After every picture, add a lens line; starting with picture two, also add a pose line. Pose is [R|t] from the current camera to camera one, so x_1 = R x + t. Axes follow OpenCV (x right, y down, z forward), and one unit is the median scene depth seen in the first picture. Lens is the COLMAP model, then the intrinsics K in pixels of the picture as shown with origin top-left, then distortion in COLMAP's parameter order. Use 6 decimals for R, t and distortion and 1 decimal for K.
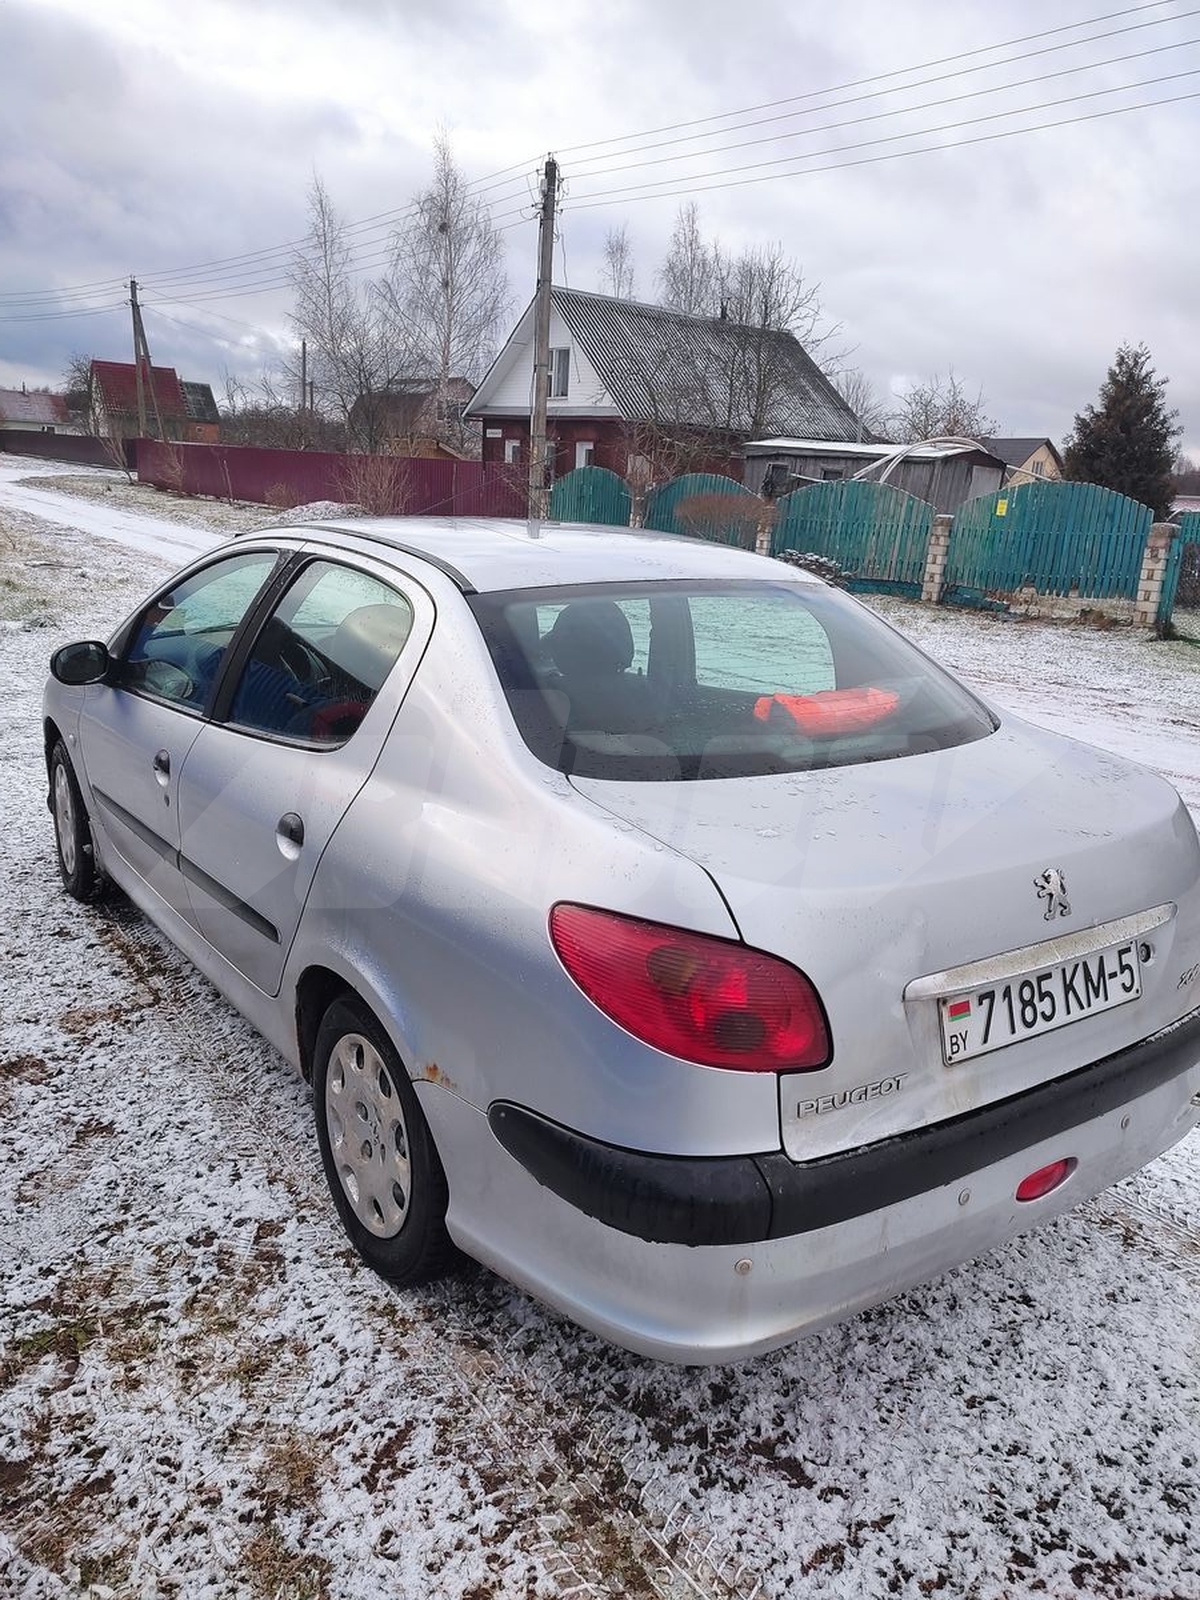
lens RADIAL K [[1190.4, 0, 597.4], [0, 1190.4, 804.5], [0, 0, 1]] dist [0.090678, -0.131588]
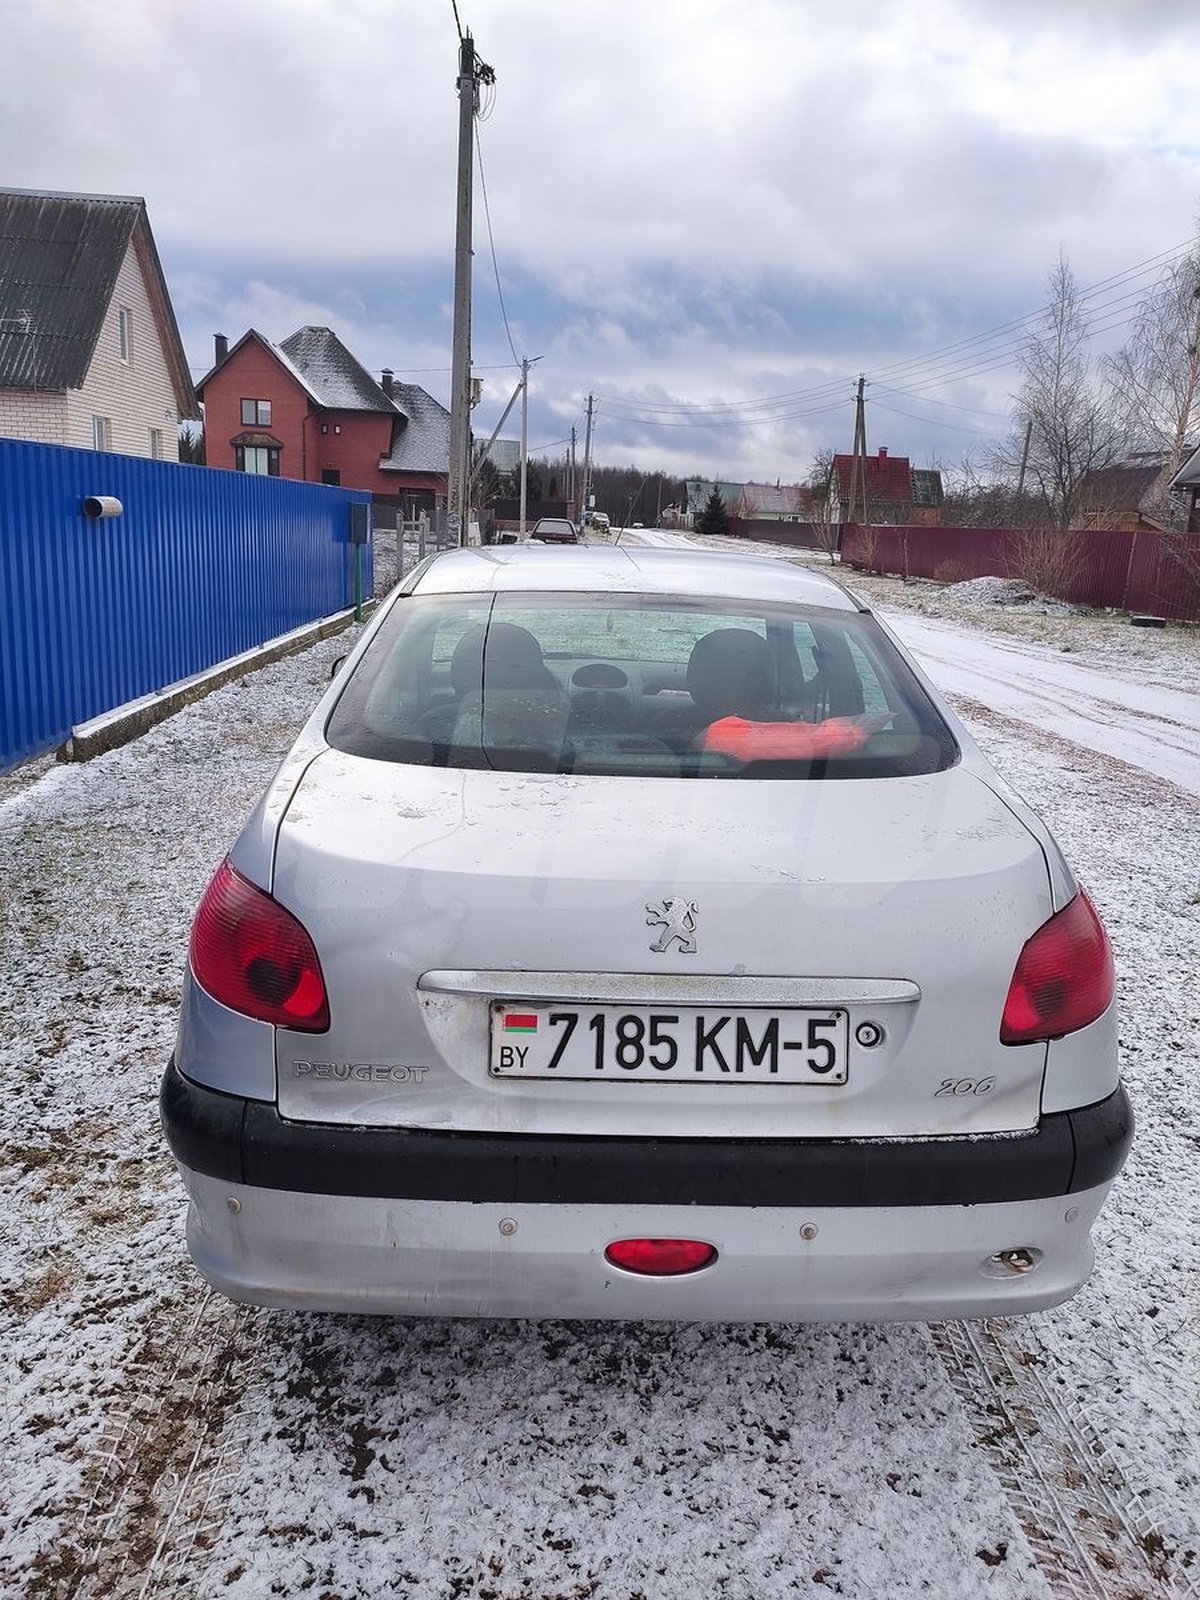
lens RADIAL K [[1186.6, 0, 600.0], [0, 1186.6, 800.0], [0, 0, 1]] dist [0.094924, -0.120804]
pose [[0.832160, 0.106640, -0.544185, 0.770315], [-0.143680, 0.989286, -0.025851, 0.011959], [0.535598, 0.099701, 0.838567, 0.210813]]
